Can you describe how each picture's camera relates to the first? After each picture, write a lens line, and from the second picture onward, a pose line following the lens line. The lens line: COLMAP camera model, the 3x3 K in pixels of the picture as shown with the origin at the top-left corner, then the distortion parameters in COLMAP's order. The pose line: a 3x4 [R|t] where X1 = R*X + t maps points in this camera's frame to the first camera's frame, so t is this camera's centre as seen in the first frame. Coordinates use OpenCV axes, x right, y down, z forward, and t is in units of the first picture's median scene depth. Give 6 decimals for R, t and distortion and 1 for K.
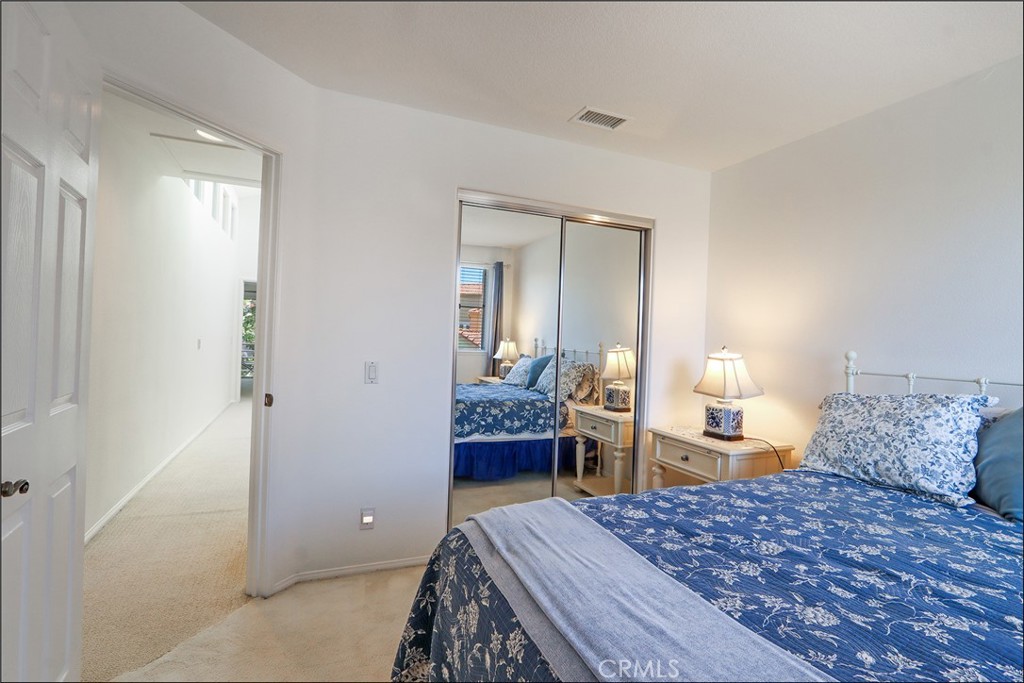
lens RADIAL K [[485.1, 0, 506.7], [0, 485.1, 339.9], [0, 0, 1]] dist [-0.012594, 0.001115]
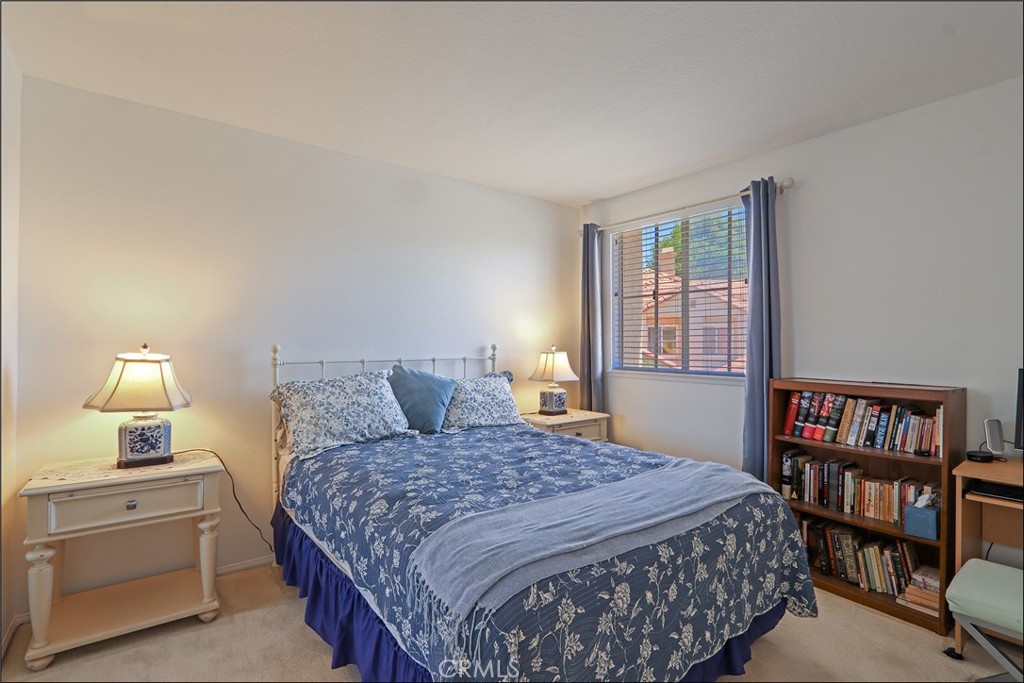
lens RADIAL K [[489.1, 0, 514.4], [0, 489.1, 342.3], [0, 0, 1]] dist [0.000152, 0.000147]
pose [[-0.267390, -0.035338, 0.962940, -0.693331], [-0.013507, 0.999367, 0.032925, -0.035239], [-0.963494, -0.004202, -0.267698, 0.992425]]
